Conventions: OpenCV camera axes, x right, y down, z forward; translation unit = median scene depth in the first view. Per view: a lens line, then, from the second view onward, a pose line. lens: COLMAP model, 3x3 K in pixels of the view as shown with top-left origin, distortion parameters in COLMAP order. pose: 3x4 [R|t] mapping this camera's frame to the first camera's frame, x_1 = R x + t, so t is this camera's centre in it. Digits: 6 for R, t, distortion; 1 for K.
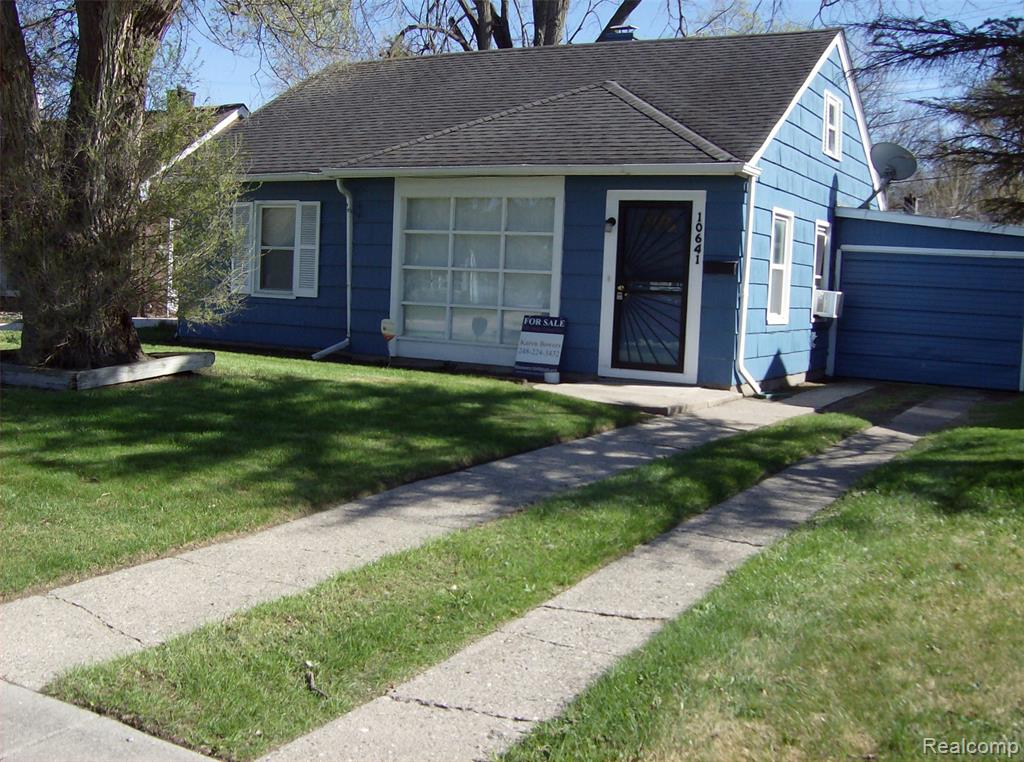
lens RADIAL K [[1136.6, 0, 506.4], [0, 1136.6, 380.9], [0, 0, 1]] dist [-0.148044, 0.000000]
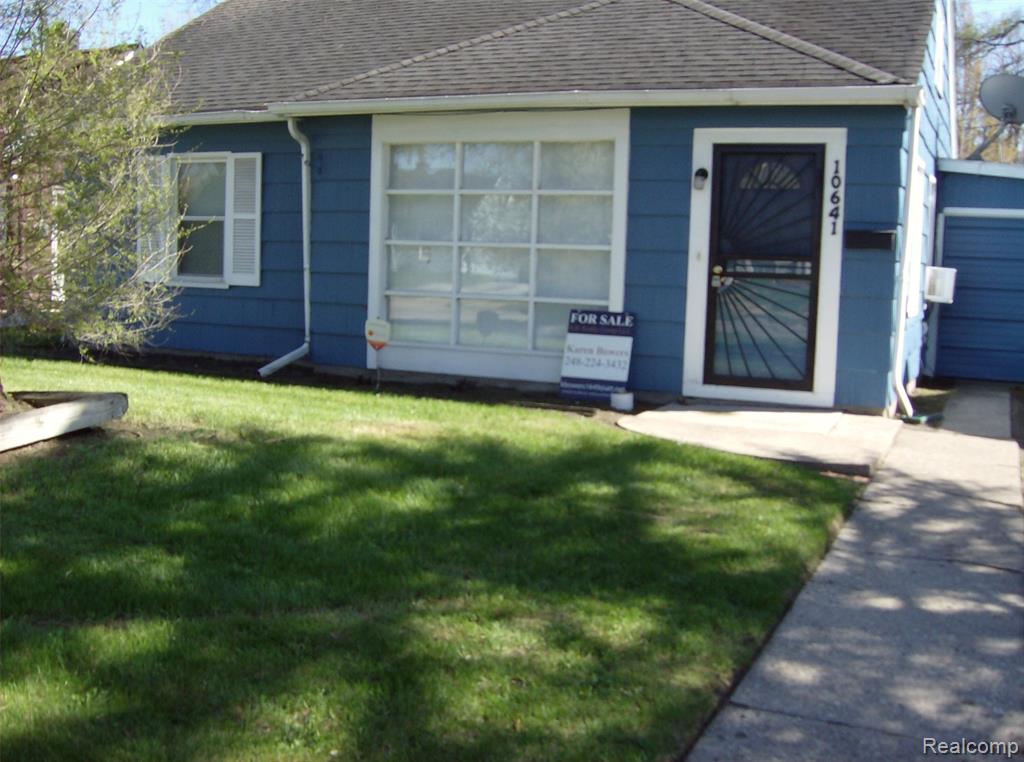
lens RADIAL K [[1136.6, 0, 507.5], [0, 1136.6, 385.0], [0, 0, 1]] dist [-0.148044, 0.000000]
pose [[0.995607, -0.023785, 0.090564, -0.093295], [0.021001, 0.999281, 0.031566, -0.036545], [-0.091249, -0.029525, 0.995390, 0.326841]]
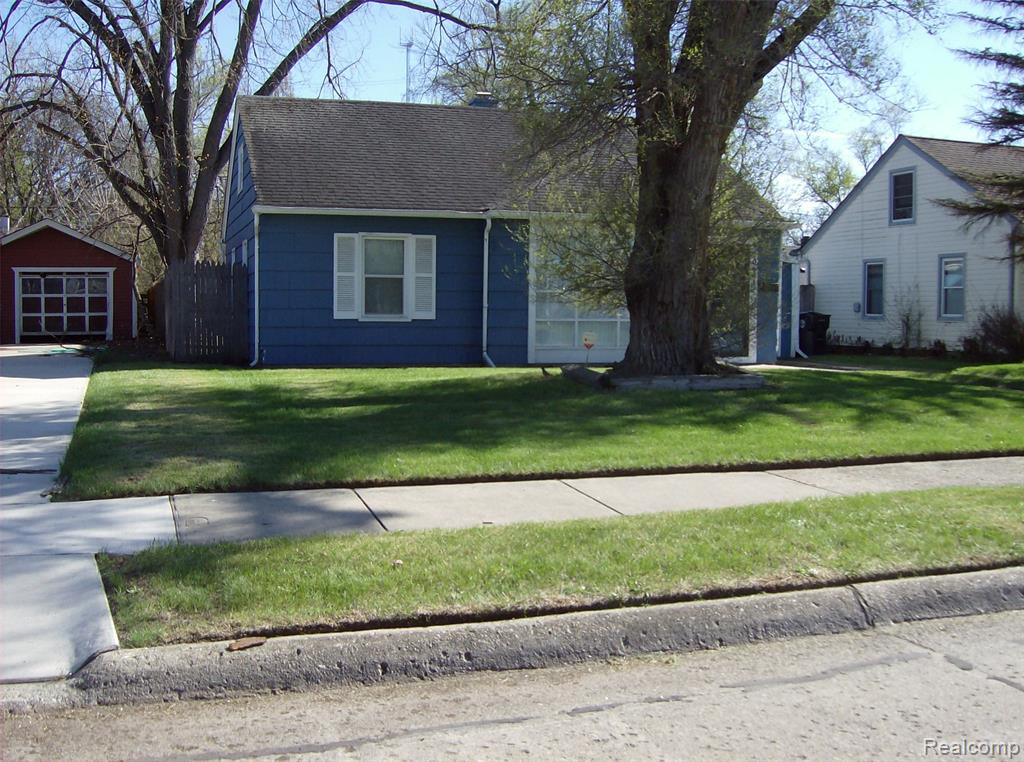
lens RADIAL K [[1136.6, 0, 515.9], [0, 1136.6, 377.4], [0, 0, 1]] dist [-0.148044, 0.000000]
pose [[0.662669, -0.081533, 0.744461, -1.188350], [0.086750, 0.995721, 0.031832, -0.054230], [-0.743872, 0.043488, 0.666906, 0.214412]]
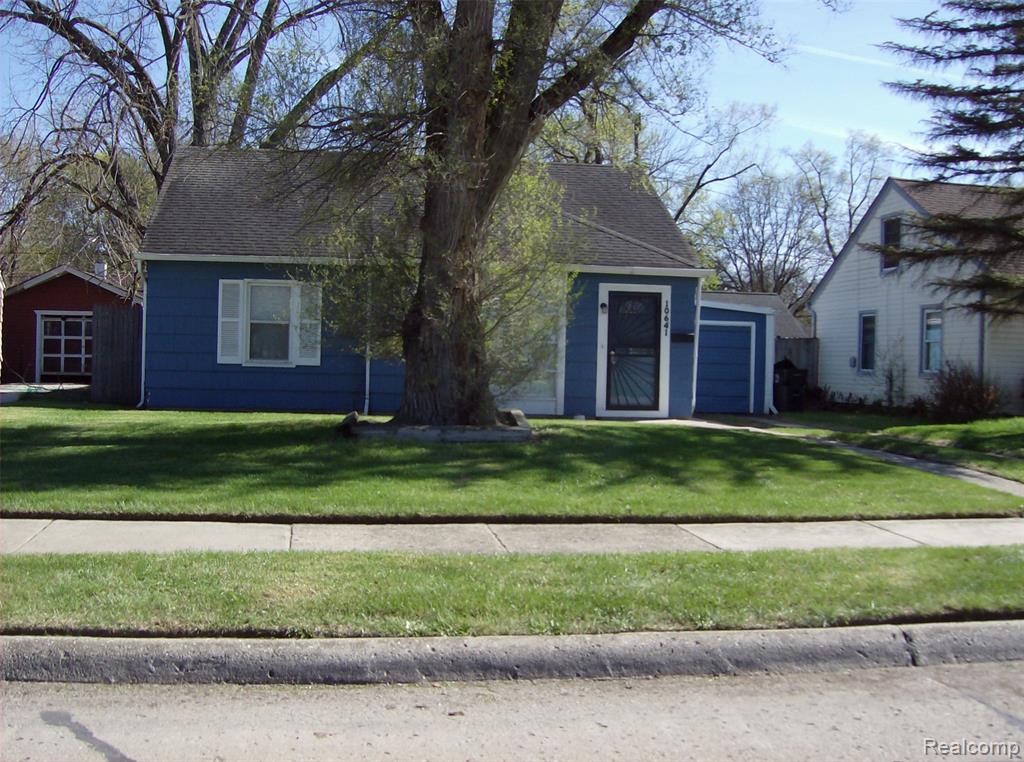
lens RADIAL K [[1136.6, 0, 514.1], [0, 1136.6, 373.5], [0, 0, 1]] dist [-0.148044, 0.000000]
pose [[0.776129, -0.031340, 0.629795, -0.900652], [0.064405, 0.997481, -0.029733, -0.022845], [-0.627277, 0.063639, 0.776192, -0.016898]]
